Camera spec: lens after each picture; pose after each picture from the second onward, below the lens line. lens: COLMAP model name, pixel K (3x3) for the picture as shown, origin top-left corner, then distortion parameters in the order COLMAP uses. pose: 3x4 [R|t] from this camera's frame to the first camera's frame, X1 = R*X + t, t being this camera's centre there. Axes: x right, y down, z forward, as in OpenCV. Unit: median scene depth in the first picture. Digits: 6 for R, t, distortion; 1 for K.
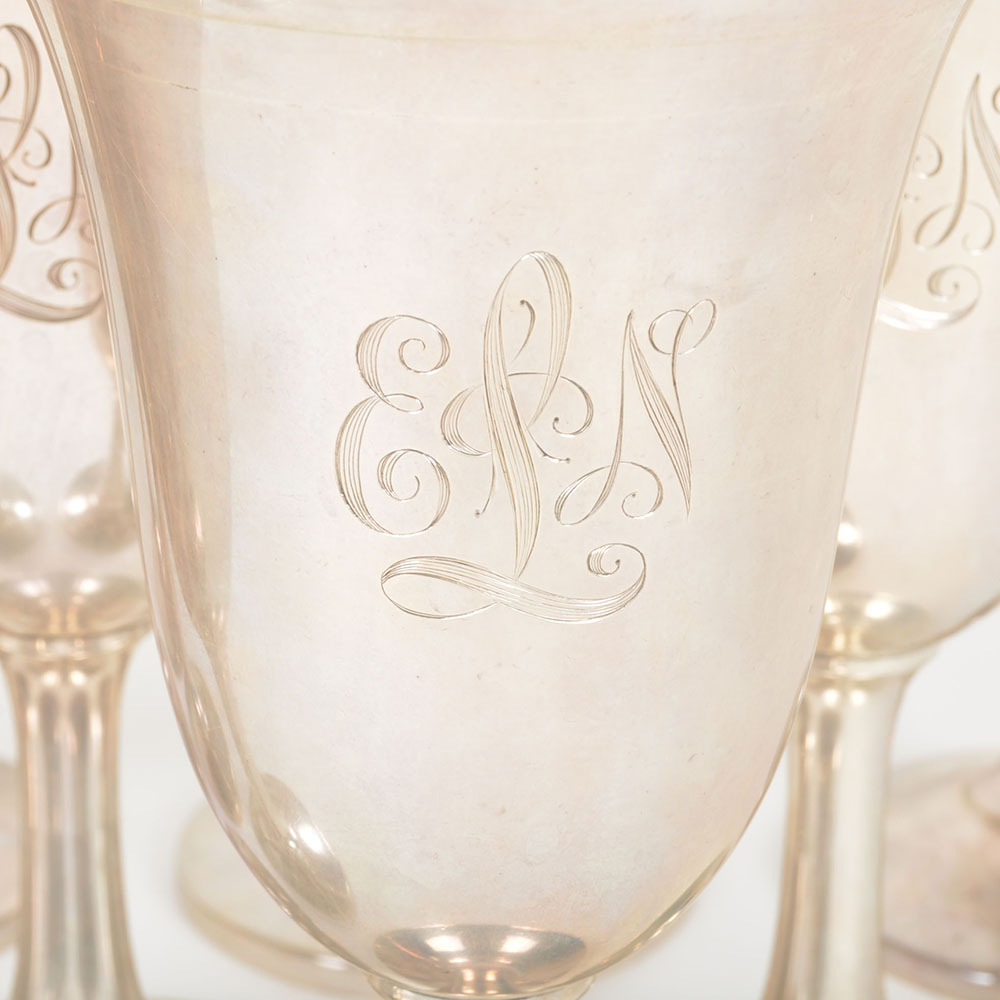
lens RADIAL K [[2274.6, 0, 500.0], [0, 2274.6, 500.0], [0, 0, 1]] dist [0.282888, -0.046429]
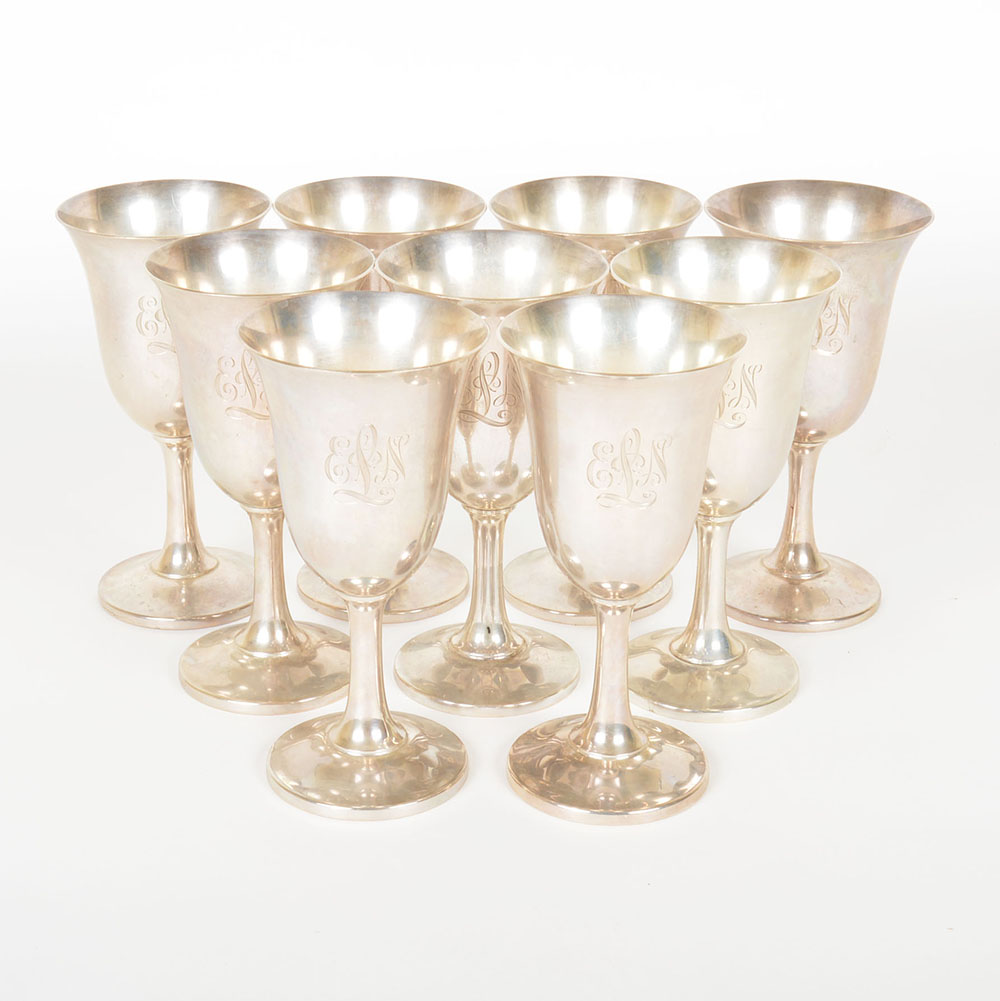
lens RADIAL K [[1687.3, 0, 478.6], [0, 1687.3, 502.0], [0, 0, 1]] dist [0.156087, 0.116974]
pose [[0.999180, 0.002746, -0.040401, -0.109121], [-0.000369, 0.998275, 0.058709, -0.111356], [0.040492, -0.058646, 0.997457, -1.683073]]
